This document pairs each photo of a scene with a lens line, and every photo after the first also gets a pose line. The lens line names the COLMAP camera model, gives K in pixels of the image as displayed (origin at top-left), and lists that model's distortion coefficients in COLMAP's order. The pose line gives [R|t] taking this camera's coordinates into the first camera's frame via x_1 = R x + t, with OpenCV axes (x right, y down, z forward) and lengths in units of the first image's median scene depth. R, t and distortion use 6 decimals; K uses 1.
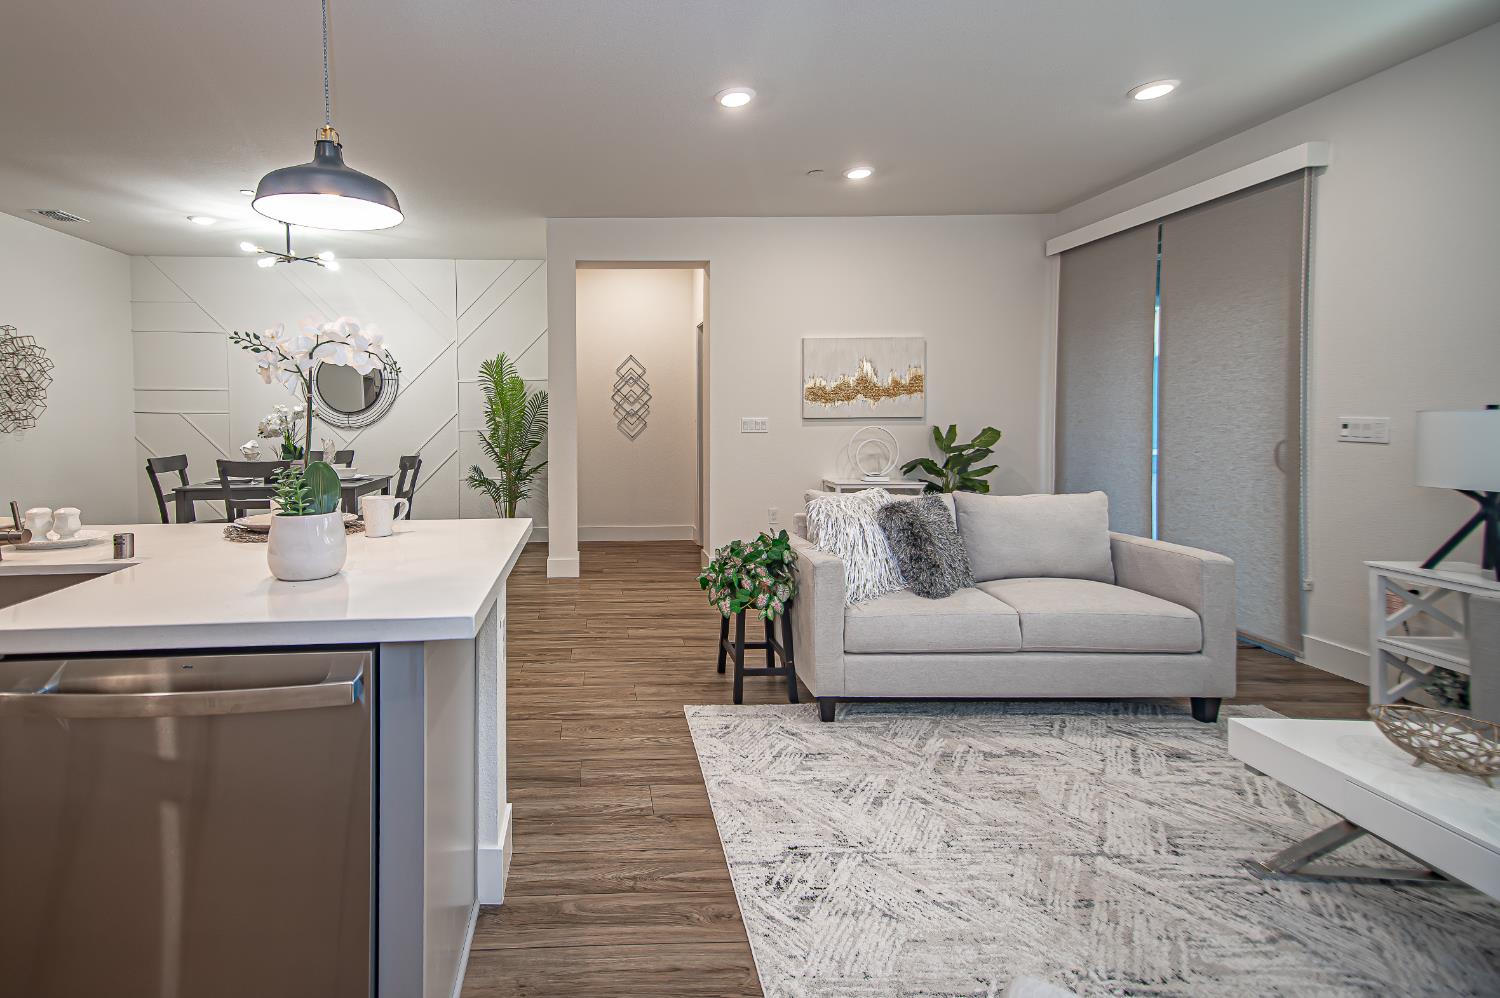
lens RADIAL K [[738.1, 0, 727.9], [0, 738.1, 431.2], [0, 0, 1]] dist [0.050224, 0.000353]
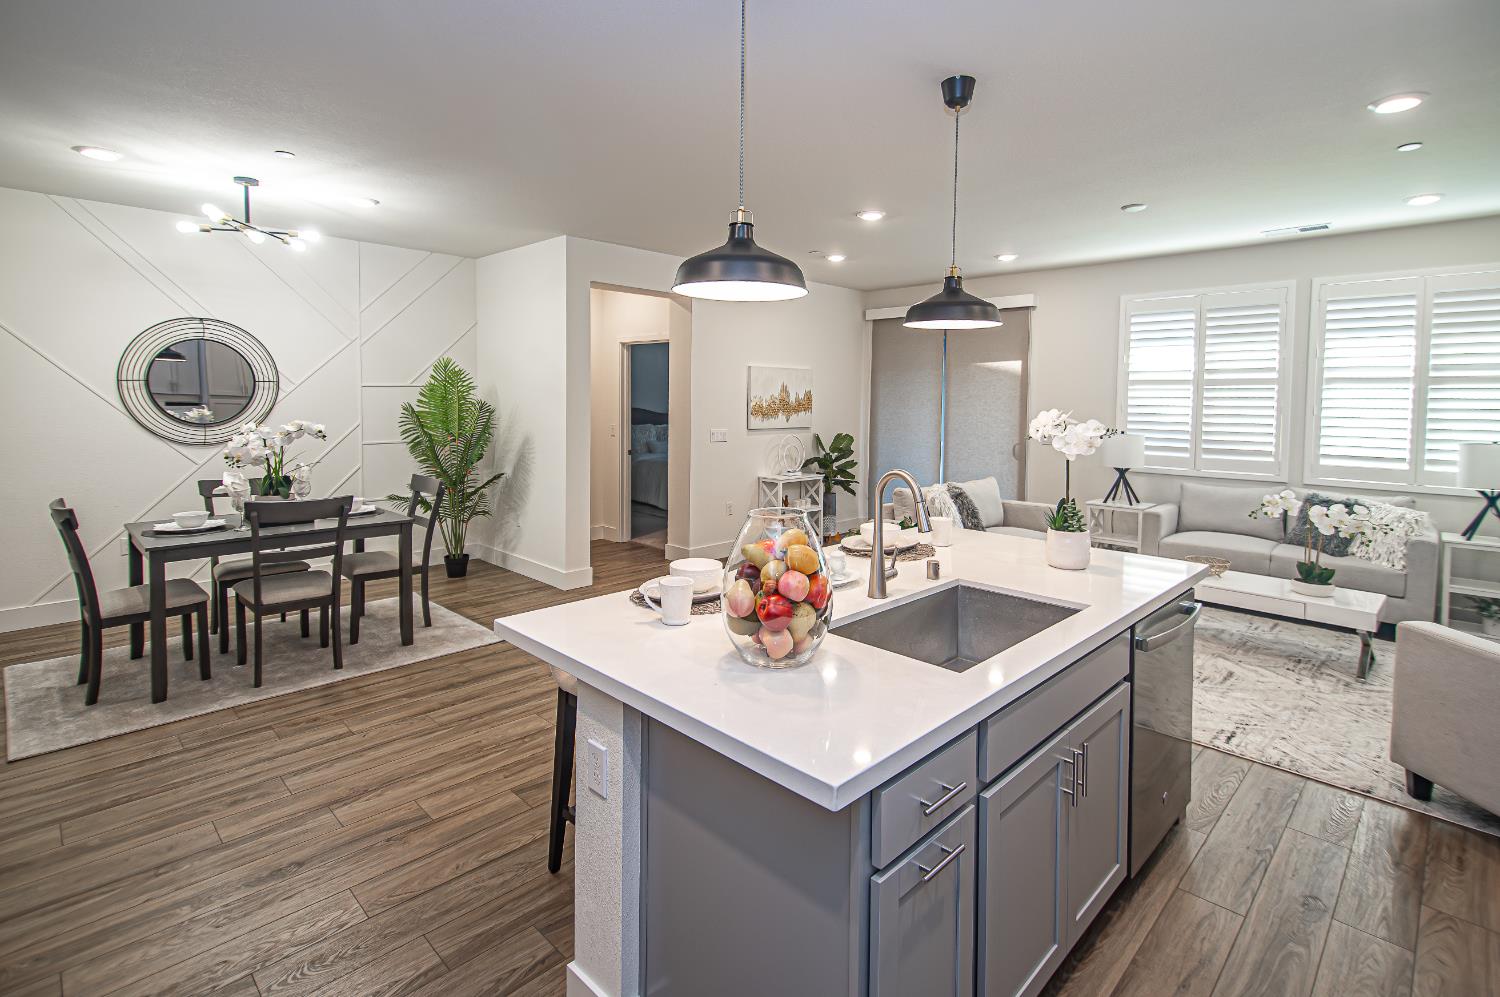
lens RADIAL K [[733.6, 0, 748.0], [0, 733.6, 419.2], [0, 0, 1]] dist [-0.000148, -0.000191]
pose [[0.705768, -0.007628, 0.708402, -0.791645], [-0.005316, 0.999857, 0.016063, -0.056161], [-0.708423, -0.015103, 0.705627, 0.123948]]
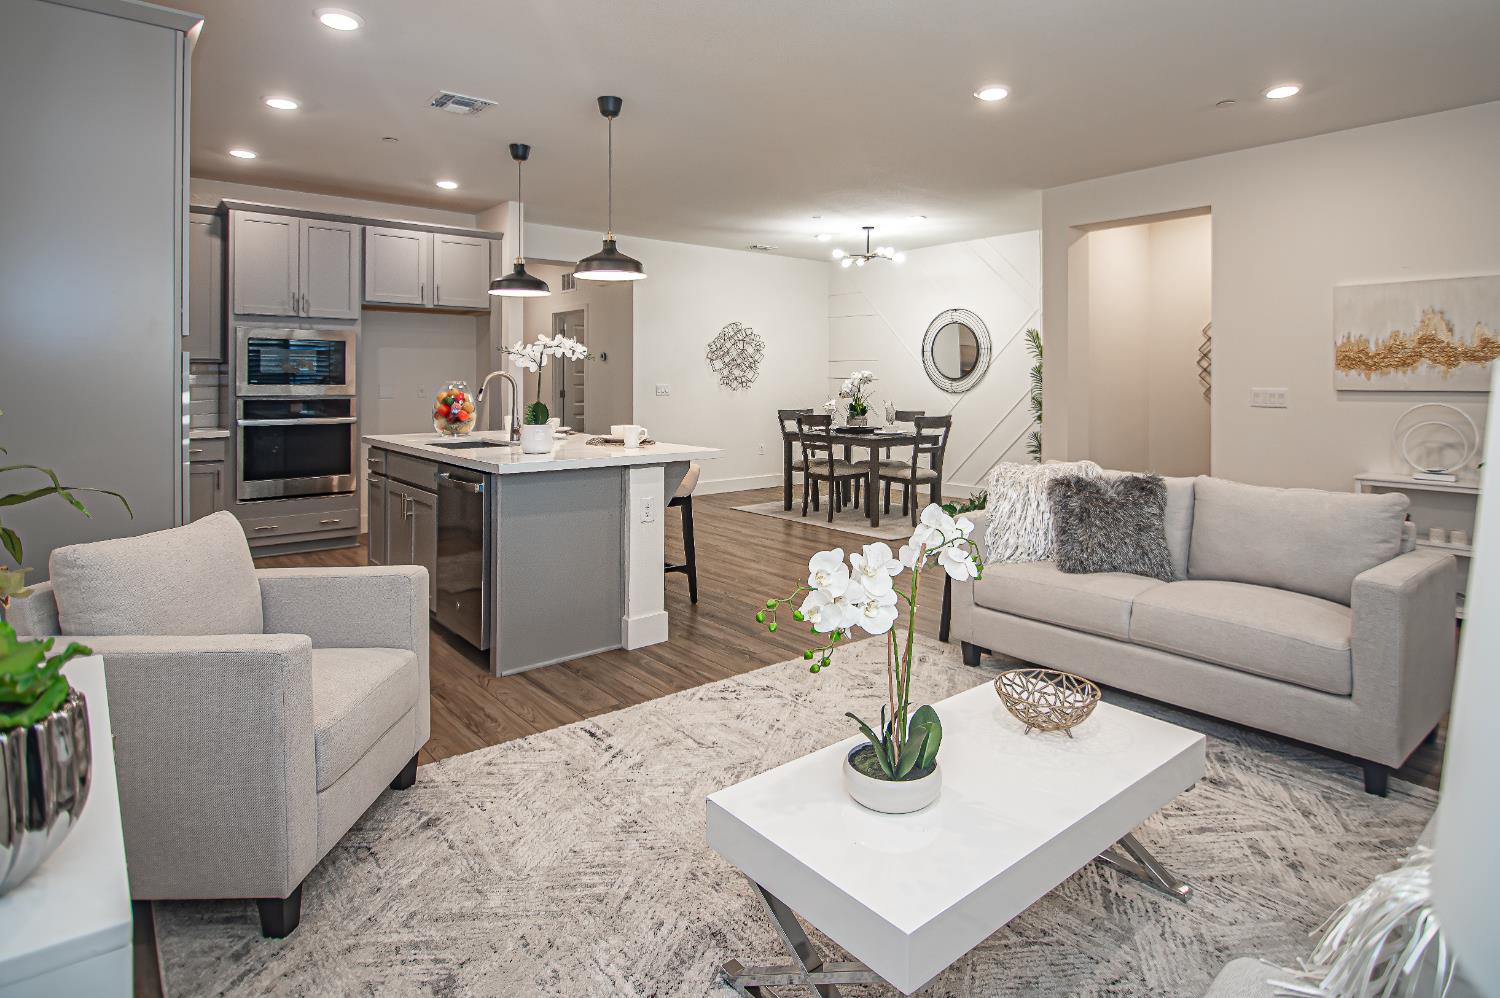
lens RADIAL K [[804.1, 0, 754.0], [0, 804.1, 403.7], [0, 0, 1]] dist [-0.001539, -0.000687]
pose [[0.632400, 0.030050, -0.774059, 0.374491], [-0.023441, 0.999532, 0.019651, -0.005708], [0.774287, 0.005718, 0.632809, -0.001454]]
